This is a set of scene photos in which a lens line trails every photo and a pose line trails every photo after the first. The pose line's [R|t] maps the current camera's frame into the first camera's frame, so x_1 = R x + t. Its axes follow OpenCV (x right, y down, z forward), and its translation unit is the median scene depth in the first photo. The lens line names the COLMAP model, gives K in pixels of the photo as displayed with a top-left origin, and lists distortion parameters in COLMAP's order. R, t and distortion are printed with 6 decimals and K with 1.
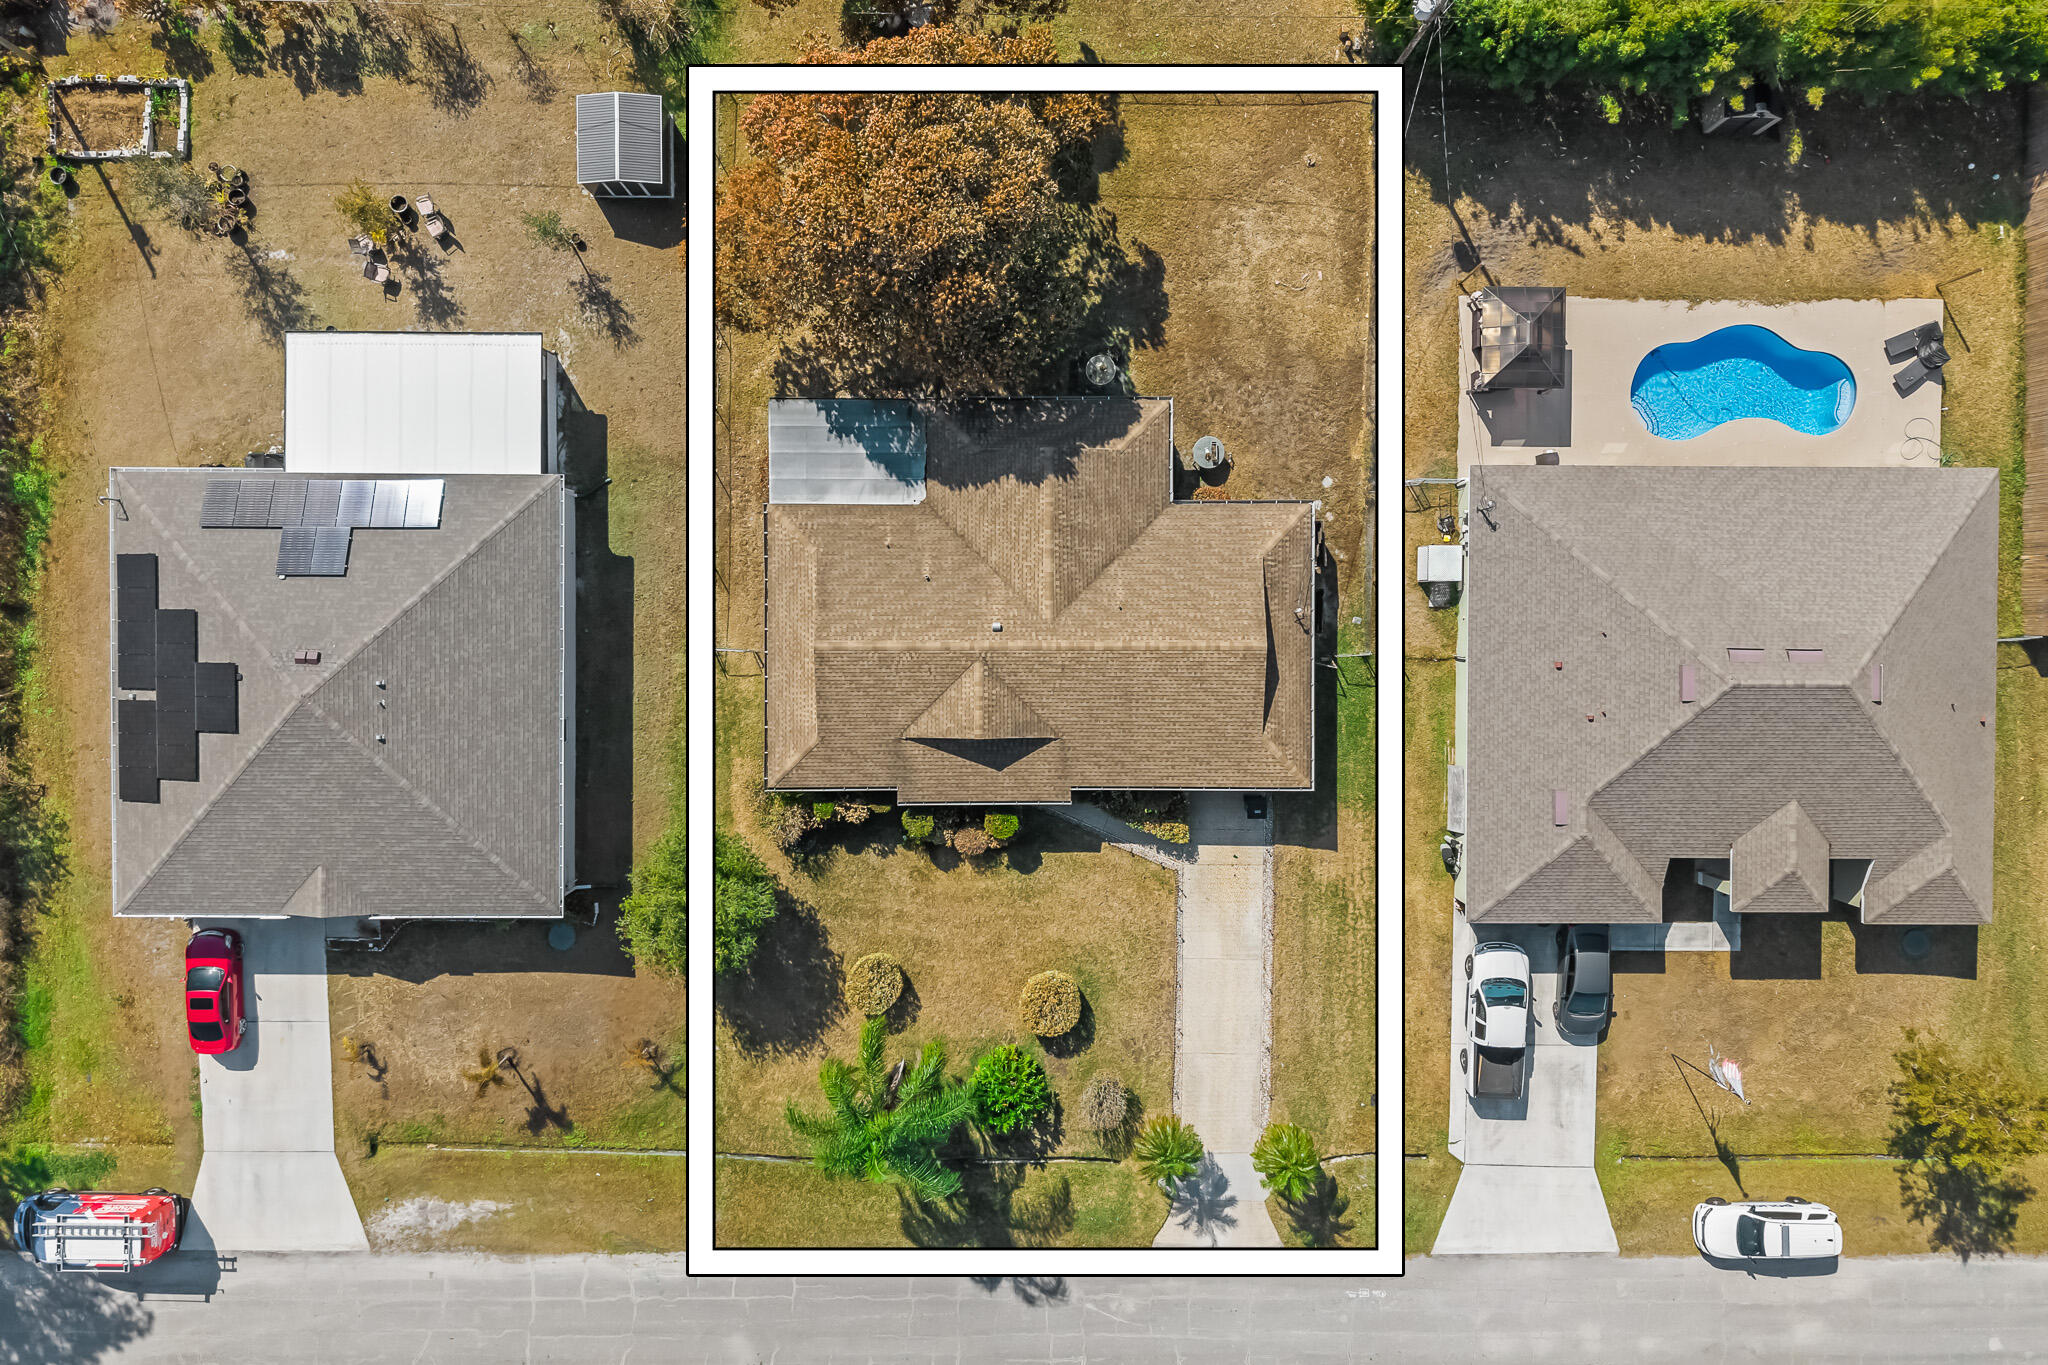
lens RADIAL K [[1398.7, 0, 1024.0], [0, 1398.7, 682.5], [0, 0, 1]] dist [0.004488, -0.003828]
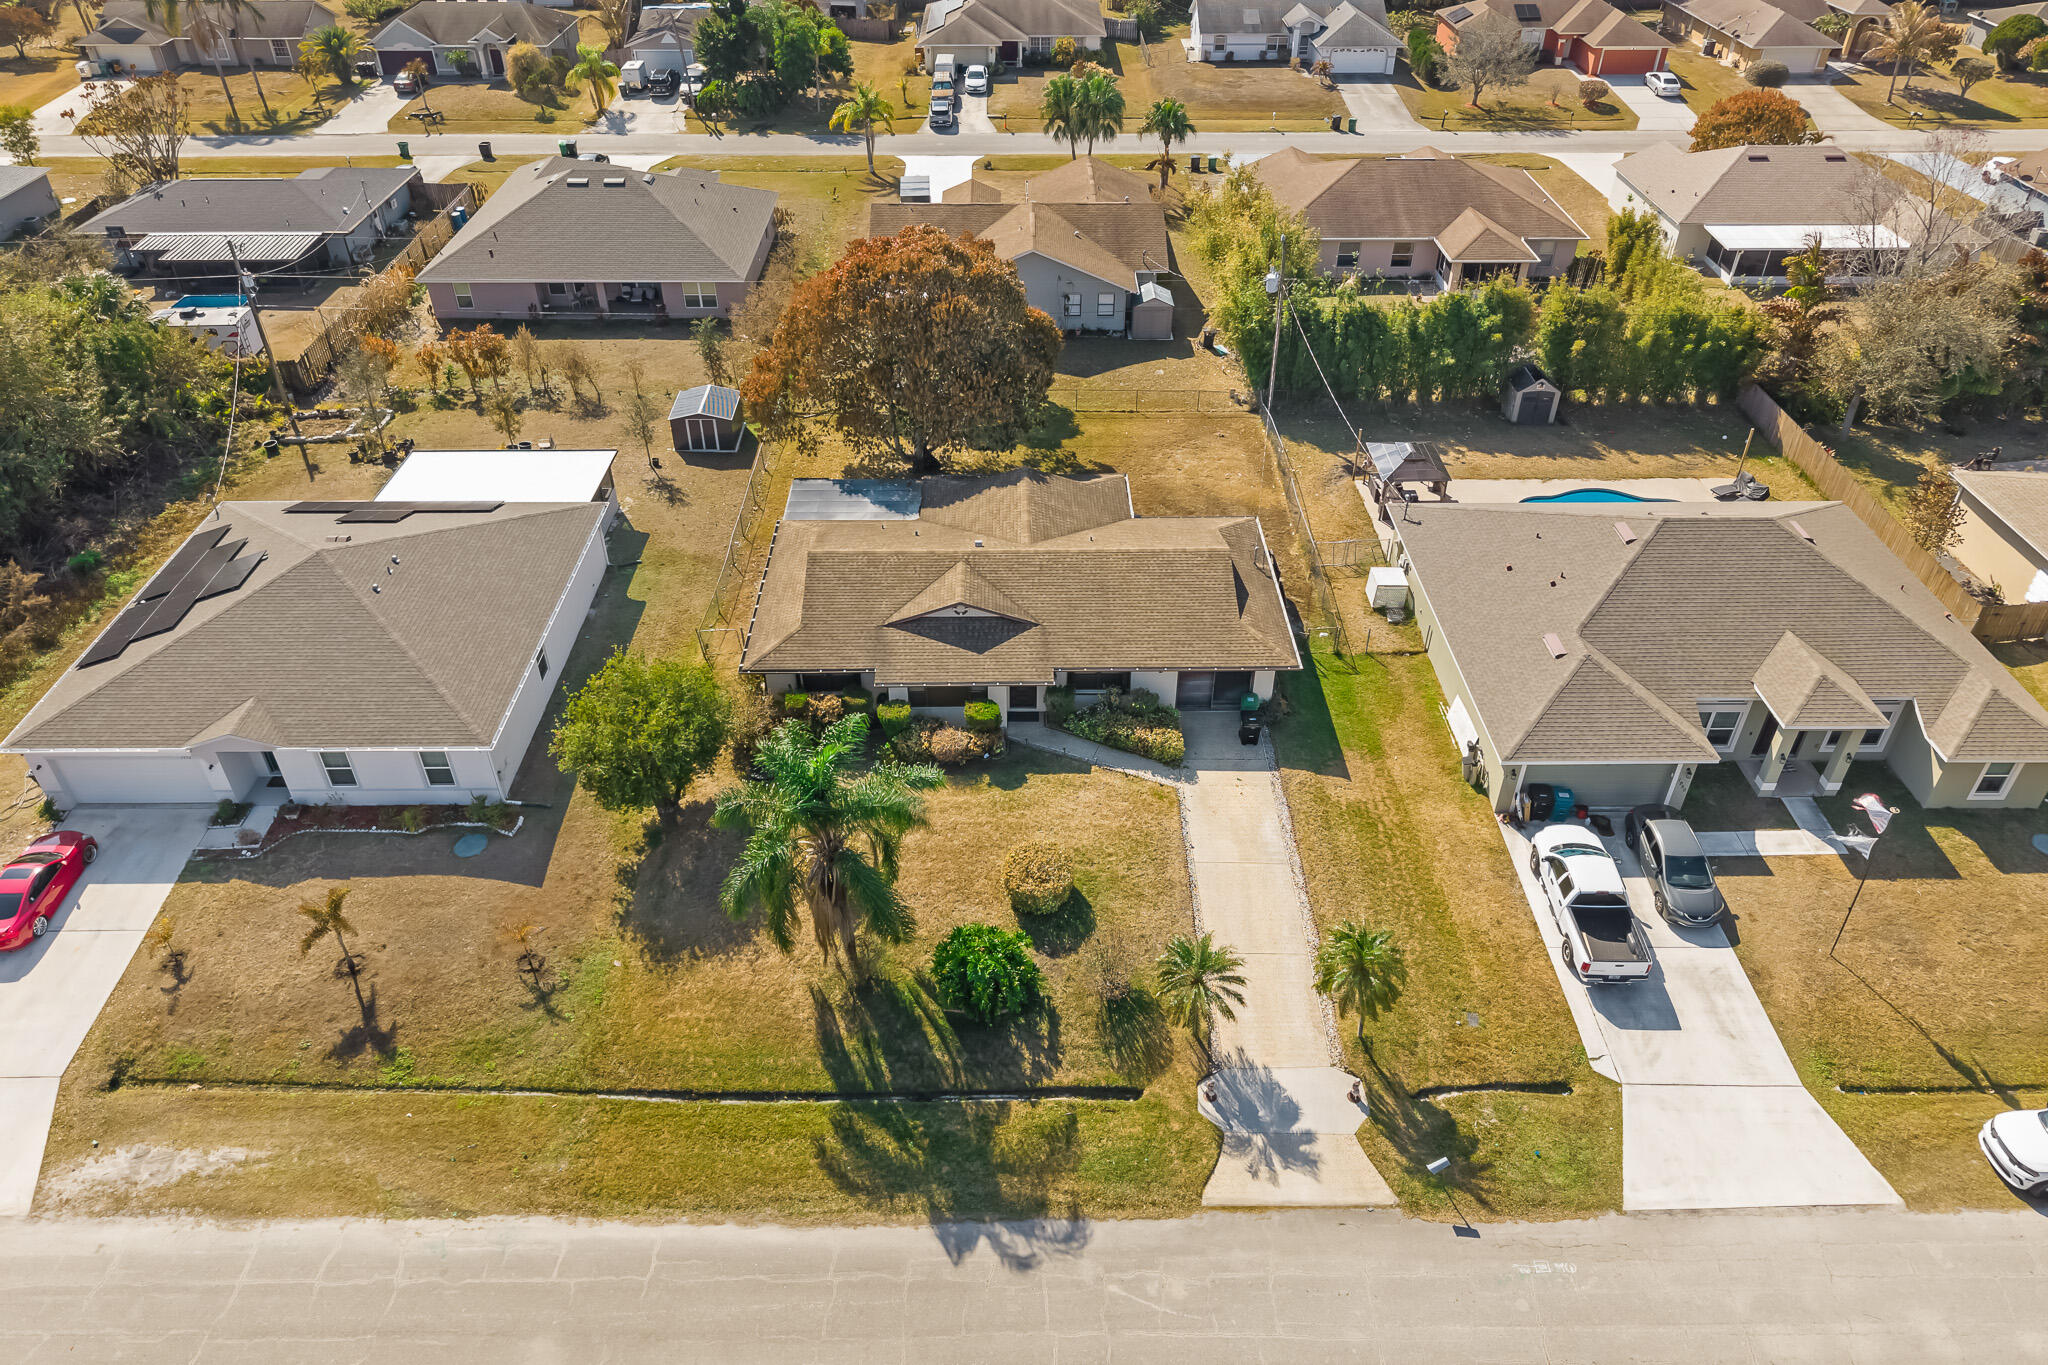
lens RADIAL K [[1387.5, 0, 1018.5], [0, 1387.5, 638.8], [0, 0, 1]] dist [0.004651, -0.005671]
pose [[0.999897, -0.013742, 0.004257, 0.005144], [0.011294, 0.566557, -0.823945, 0.806625], [0.008911, 0.823908, 0.566653, 0.408175]]
